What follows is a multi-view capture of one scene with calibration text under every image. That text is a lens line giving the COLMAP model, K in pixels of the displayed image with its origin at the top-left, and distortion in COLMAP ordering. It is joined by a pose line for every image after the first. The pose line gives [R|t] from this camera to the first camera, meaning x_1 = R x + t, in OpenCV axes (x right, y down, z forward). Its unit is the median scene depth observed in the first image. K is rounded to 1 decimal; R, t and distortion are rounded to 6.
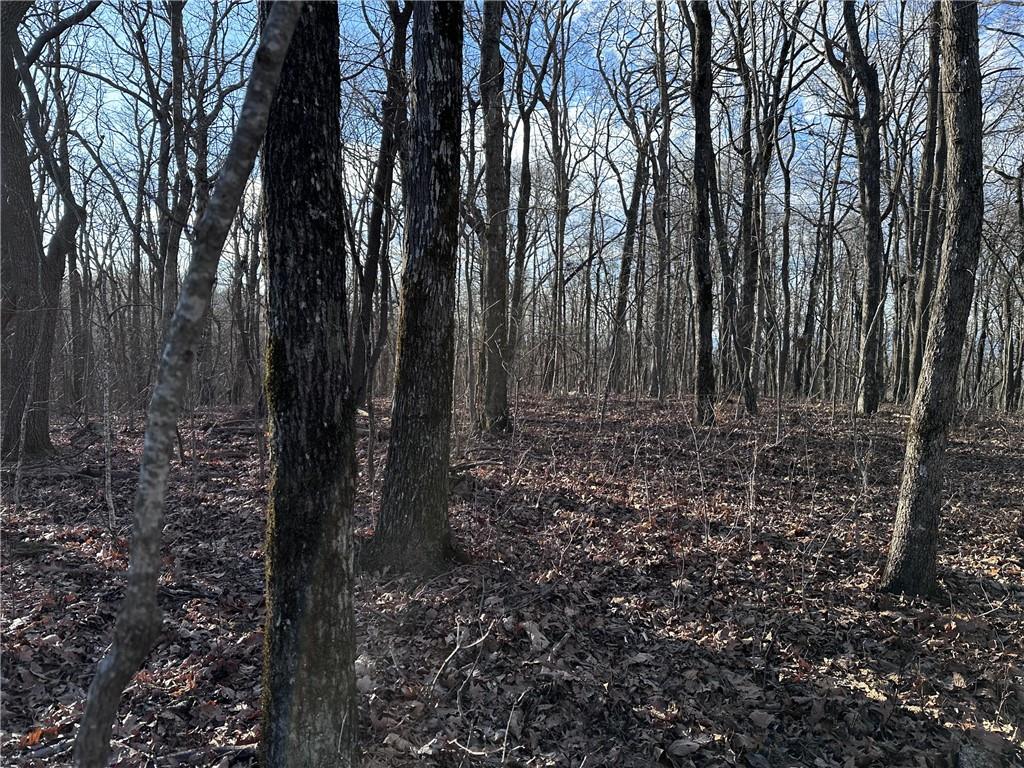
lens RADIAL K [[715.2, 0, 504.2], [0, 715.2, 386.0], [0, 0, 1]] dist [0.068238, -0.077406]
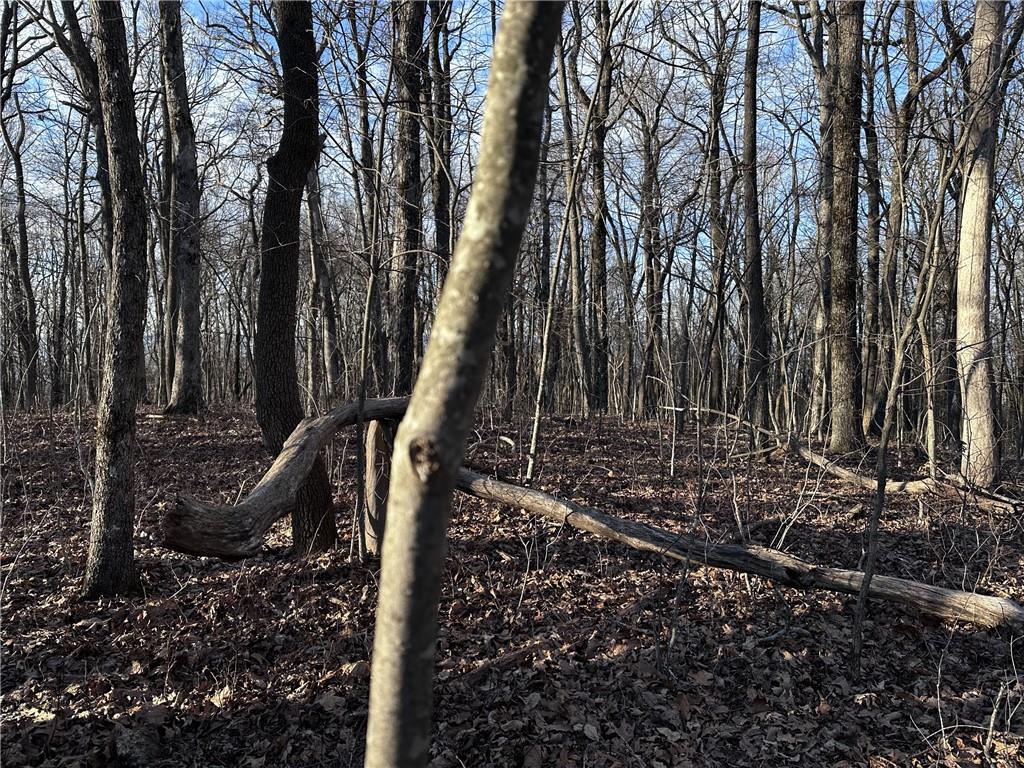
lens RADIAL K [[715.2, 0, 508.0], [0, 715.2, 388.8], [0, 0, 1]] dist [0.068238, -0.077406]
pose [[0.581811, -0.067152, 0.810547, 0.088546], [0.067006, 0.997155, 0.034515, 0.003381], [-0.810559, 0.034230, 0.584655, -0.046574]]
